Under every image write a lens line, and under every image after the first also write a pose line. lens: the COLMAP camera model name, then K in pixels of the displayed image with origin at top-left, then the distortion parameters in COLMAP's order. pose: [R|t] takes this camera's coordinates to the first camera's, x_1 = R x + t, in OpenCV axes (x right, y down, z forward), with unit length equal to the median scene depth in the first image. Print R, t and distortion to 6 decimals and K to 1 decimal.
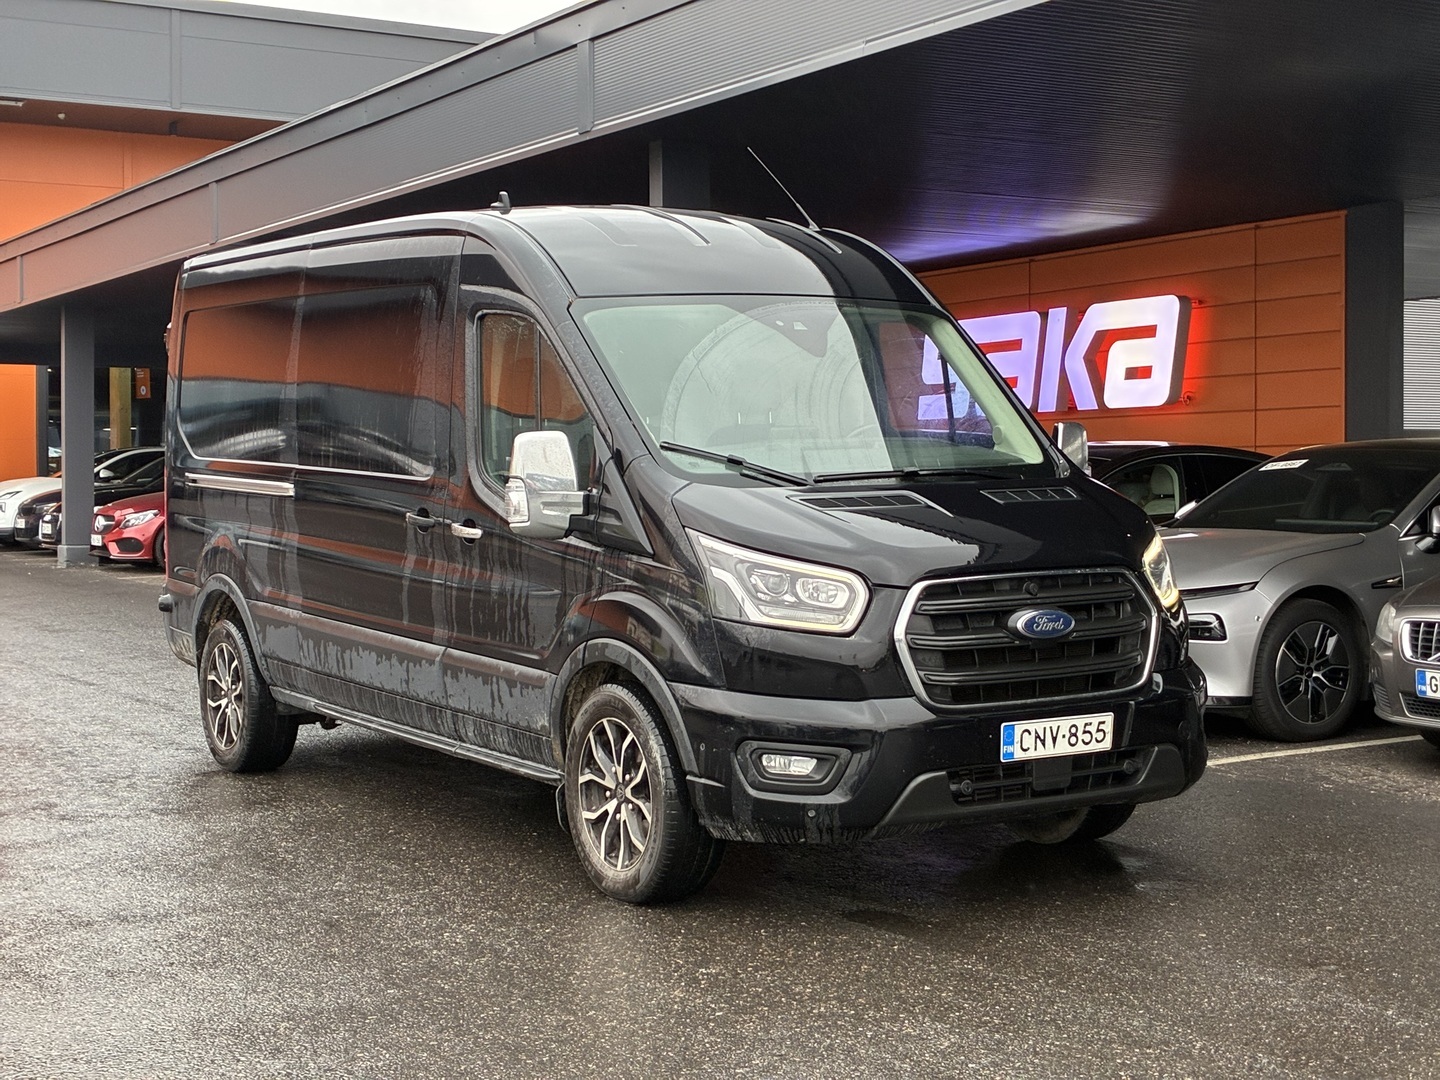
lens RADIAL K [[2214.8, 0, 720.0], [0, 2214.8, 540.0], [0, 0, 1]] dist [0.110928, -0.081192]
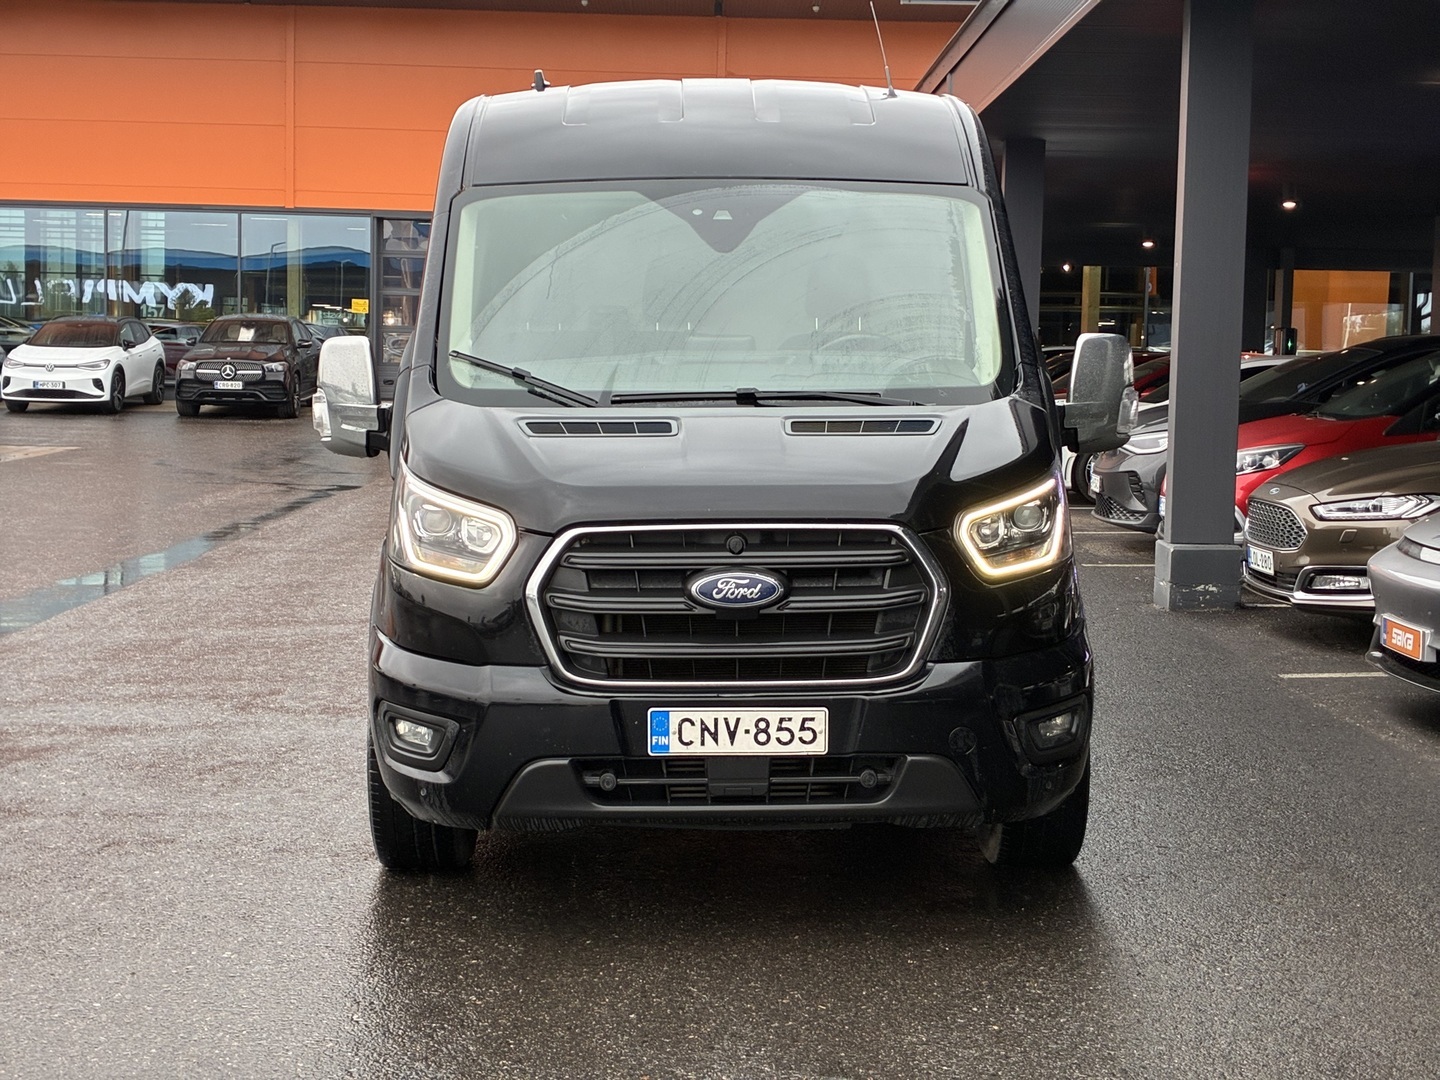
lens RADIAL K [[2214.8, 0, 720.0], [0, 2214.8, 540.0], [0, 0, 1]] dist [0.110928, -0.081192]
pose [[0.859907, 0.060860, -0.506810, 0.546569], [-0.035175, 0.997572, 0.060111, -0.027851], [0.509238, -0.033862, 0.859959, 0.313313]]
